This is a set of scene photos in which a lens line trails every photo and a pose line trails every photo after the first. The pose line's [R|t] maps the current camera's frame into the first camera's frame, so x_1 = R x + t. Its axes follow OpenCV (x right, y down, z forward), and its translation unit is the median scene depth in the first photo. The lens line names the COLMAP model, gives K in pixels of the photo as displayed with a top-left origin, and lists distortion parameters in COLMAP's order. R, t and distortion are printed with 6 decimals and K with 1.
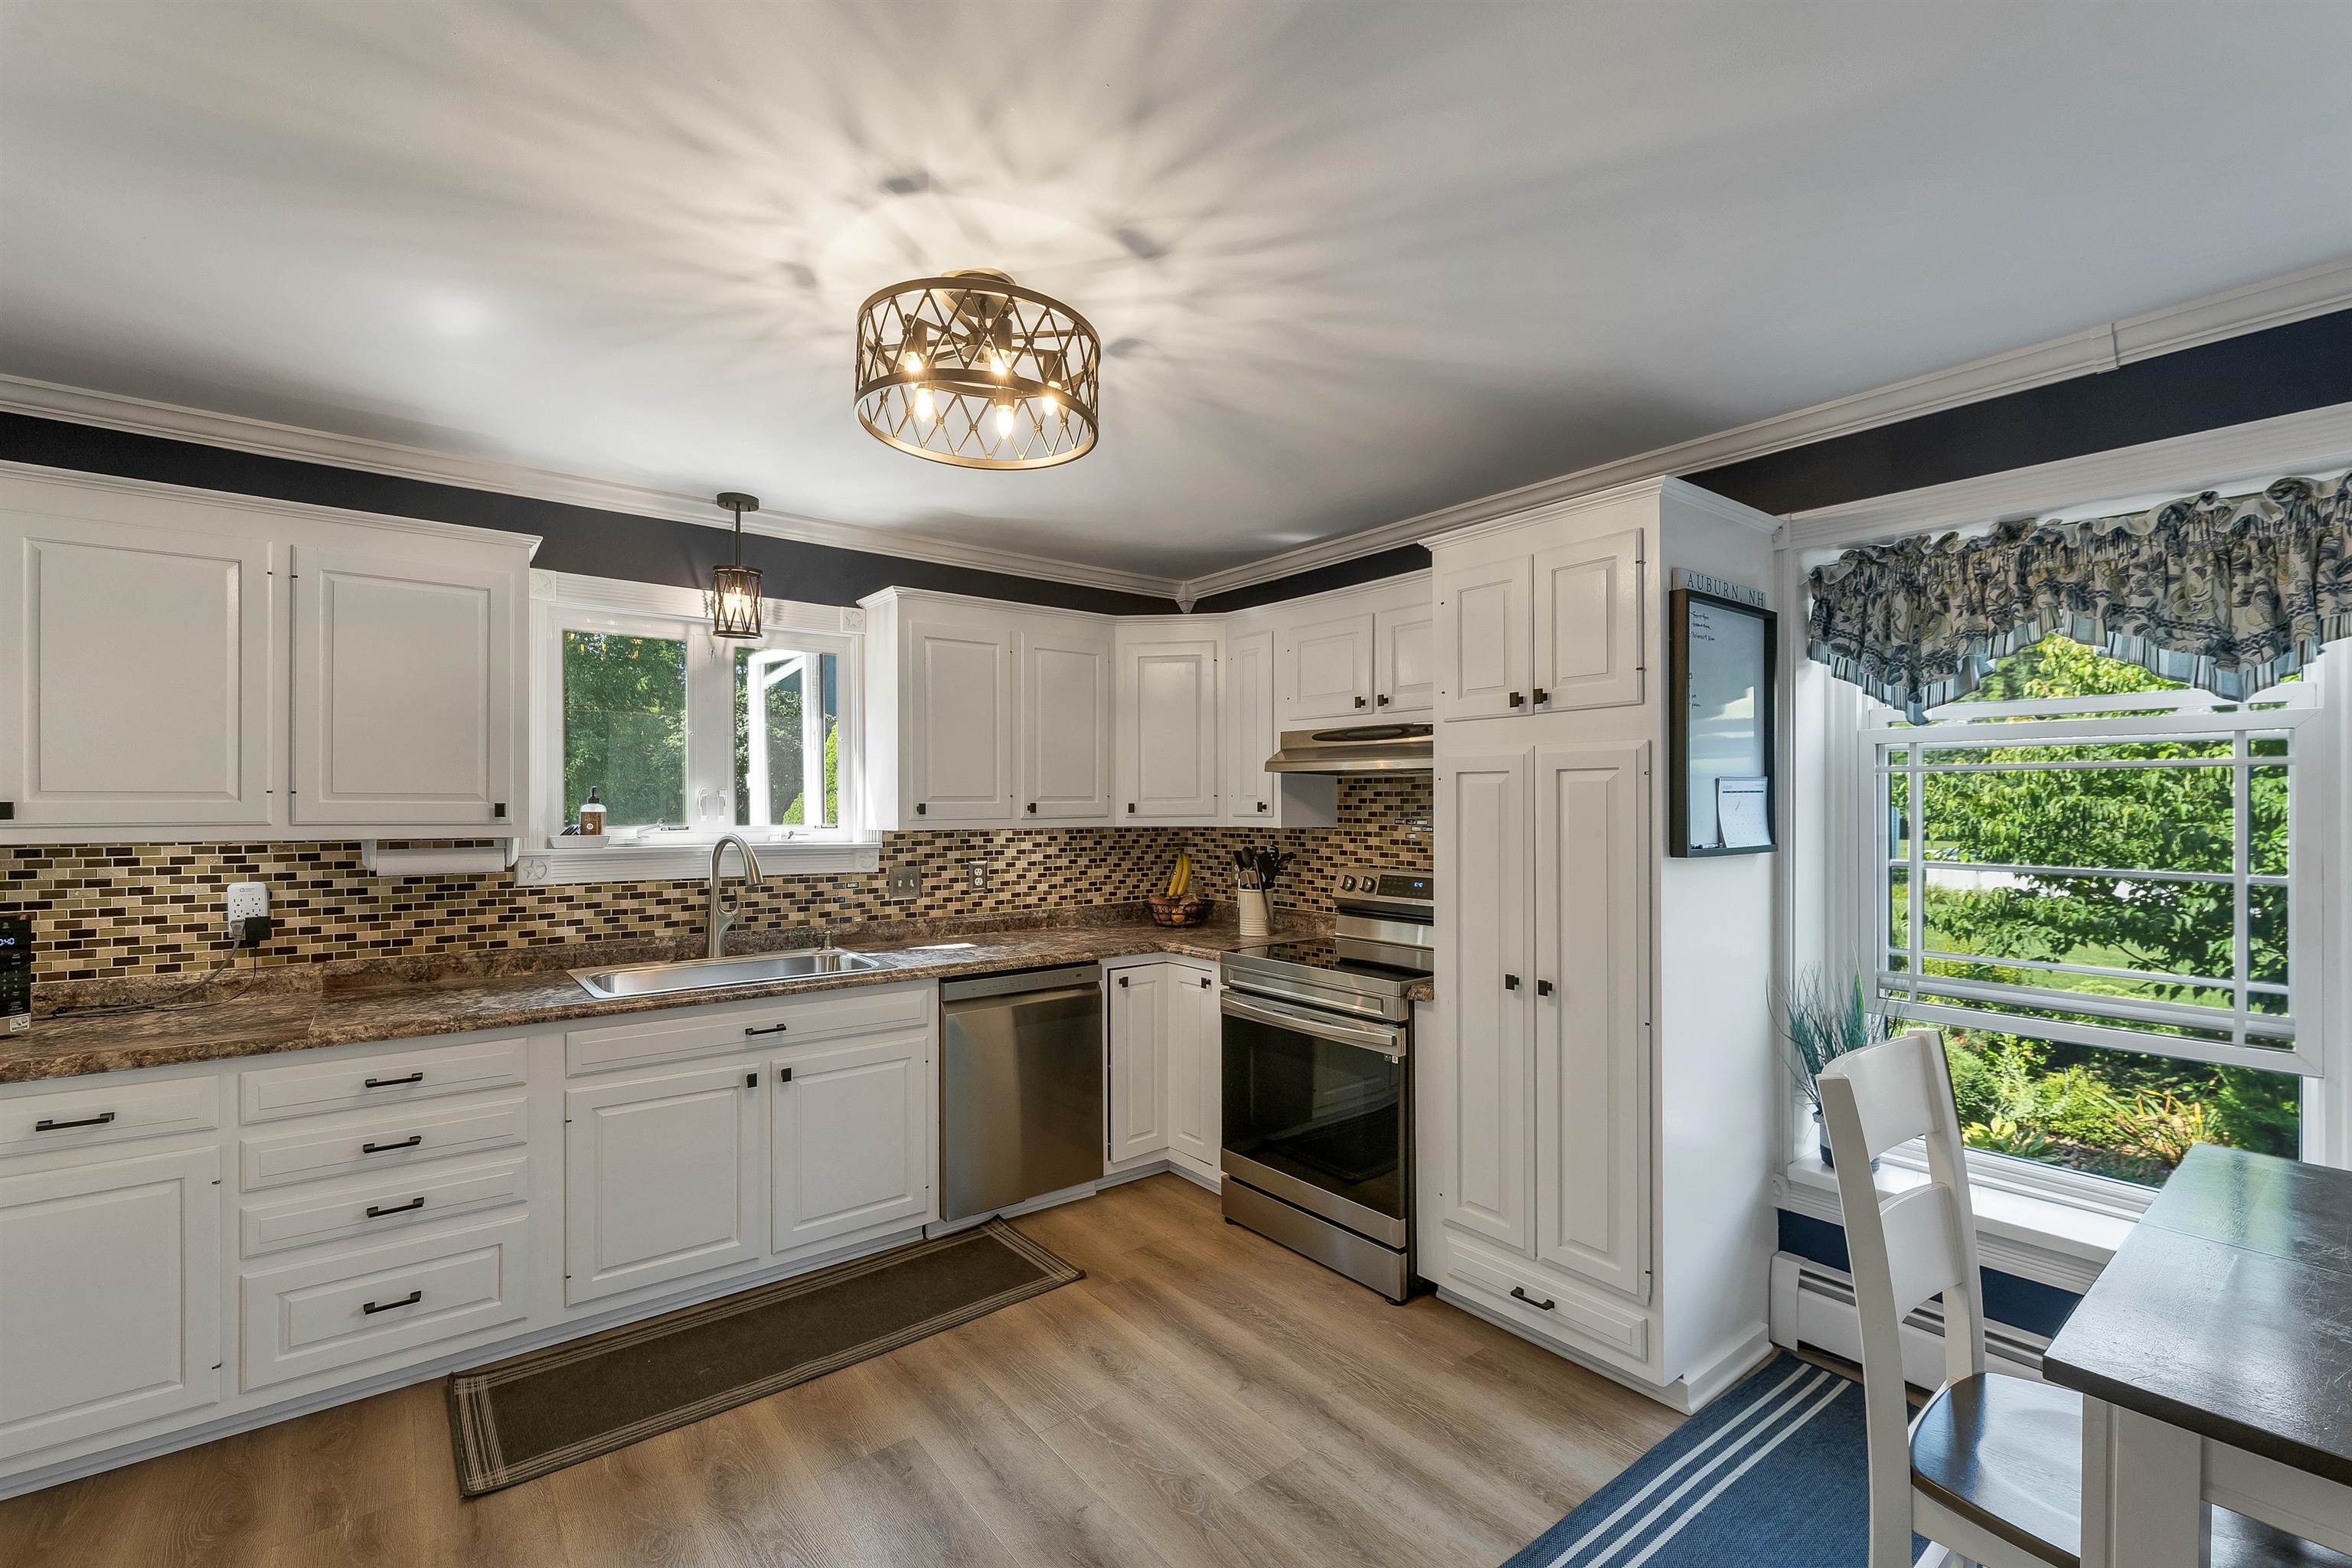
lens RADIAL K [[1012.2, 0, 1163.4], [0, 1012.2, 783.1], [0, 0, 1]] dist [0.000493, -0.000432]
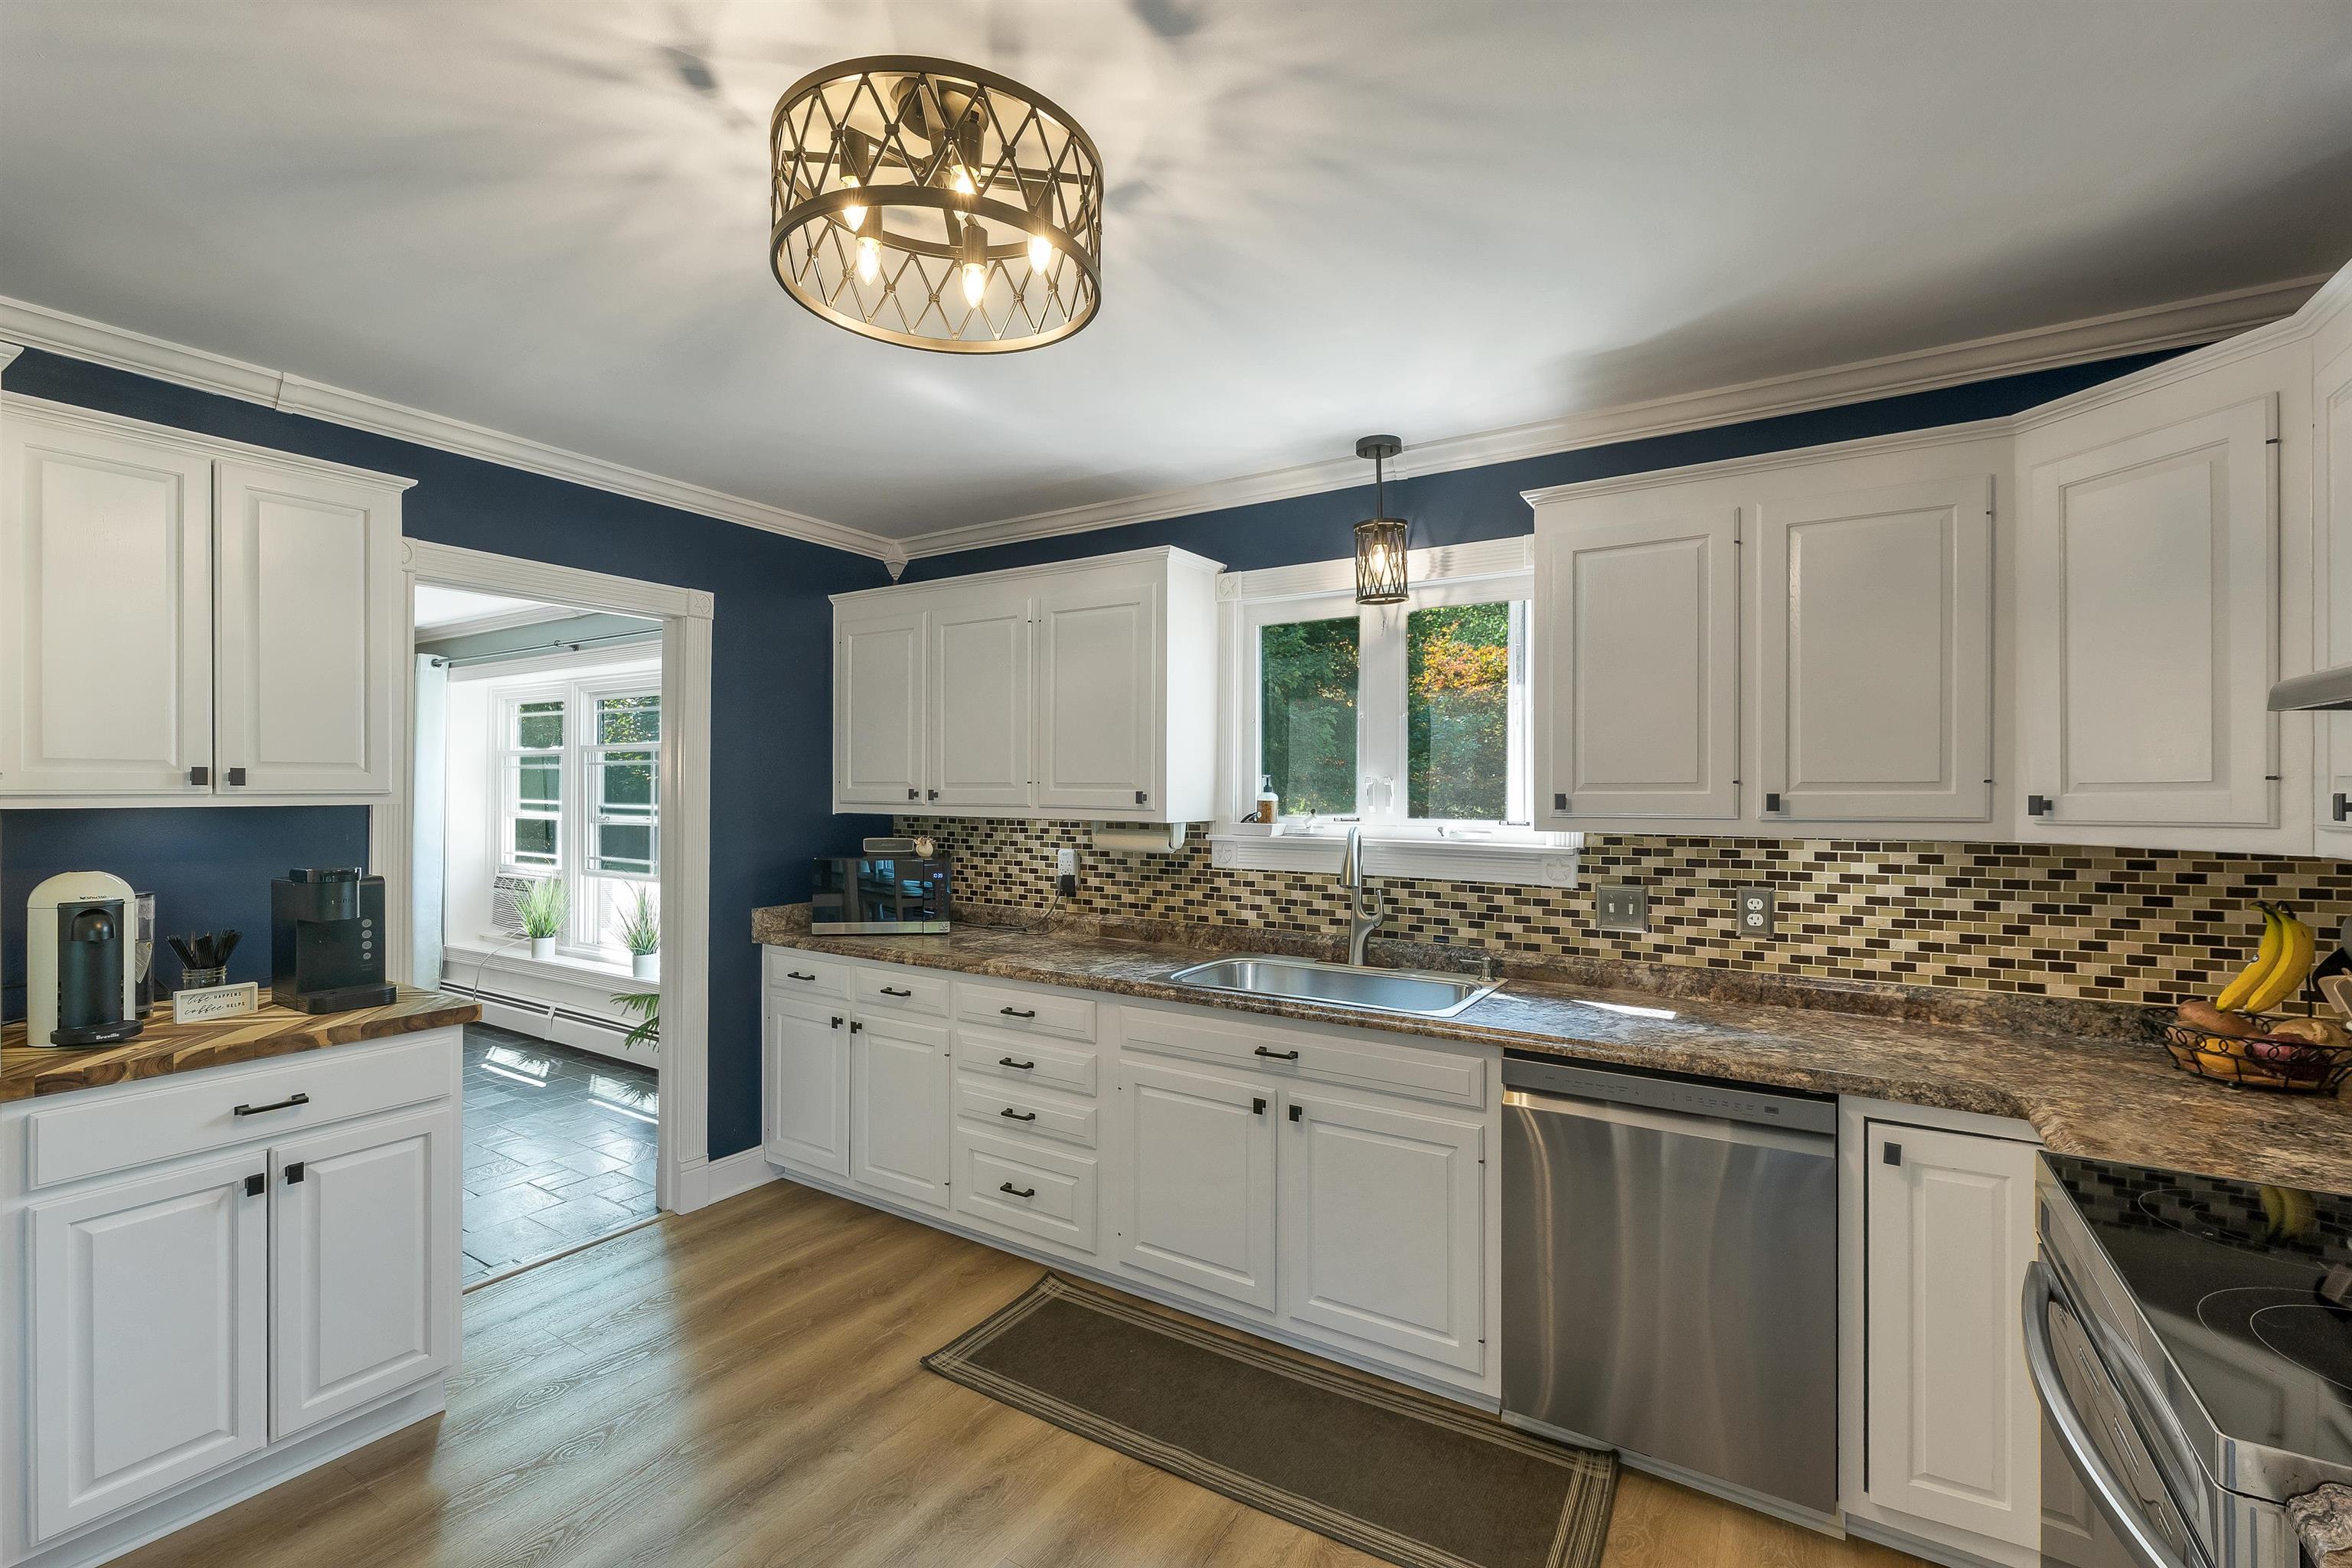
lens RADIAL K [[1012.2, 0, 1163.4], [0, 1012.2, 783.1], [0, 0, 1]] dist [0.000493, -0.000432]
pose [[0.328632, -0.005566, -0.944442, 0.344187], [0.015004, 0.999887, -0.000672, 0.009761], [0.944339, -0.013950, 0.328678, 0.544323]]
